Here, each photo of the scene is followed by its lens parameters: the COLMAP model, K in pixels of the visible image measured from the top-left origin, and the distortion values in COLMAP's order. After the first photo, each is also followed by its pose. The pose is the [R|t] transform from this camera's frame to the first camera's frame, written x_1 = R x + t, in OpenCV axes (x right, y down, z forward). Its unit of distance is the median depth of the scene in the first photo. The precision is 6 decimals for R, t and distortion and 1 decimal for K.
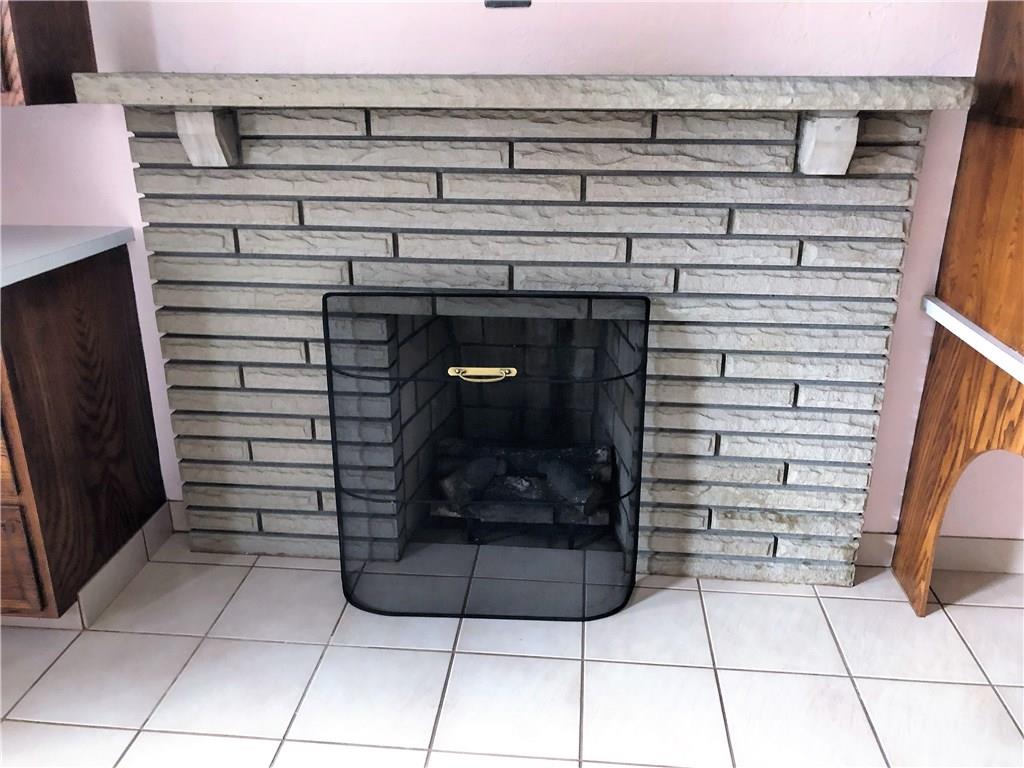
lens RADIAL K [[846.6, 0, 517.2], [0, 846.6, 382.5], [0, 0, 1]] dist [0.047774, -0.042592]
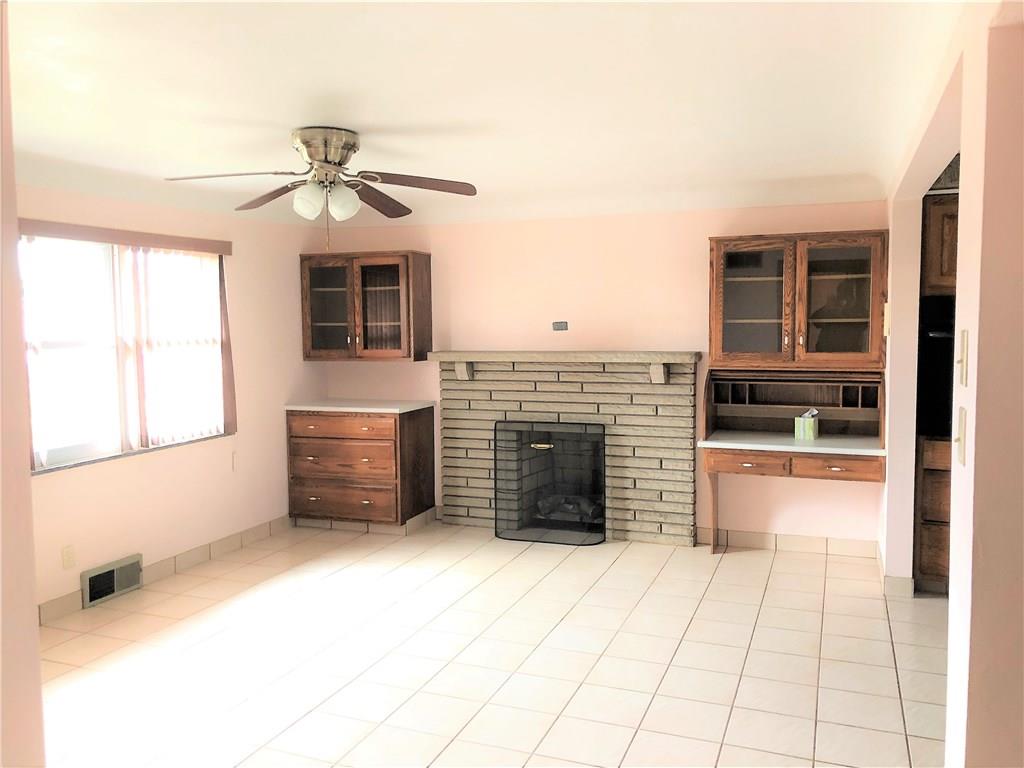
lens RADIAL K [[846.6, 0, 511.2], [0, 846.6, 384.0], [0, 0, 1]] dist [0.047774, -0.042592]
pose [[0.959562, 0.007257, -0.281404, 0.636612], [-0.084529, 0.960960, -0.263458, 0.527695], [0.268506, 0.276591, 0.922715, -1.692975]]
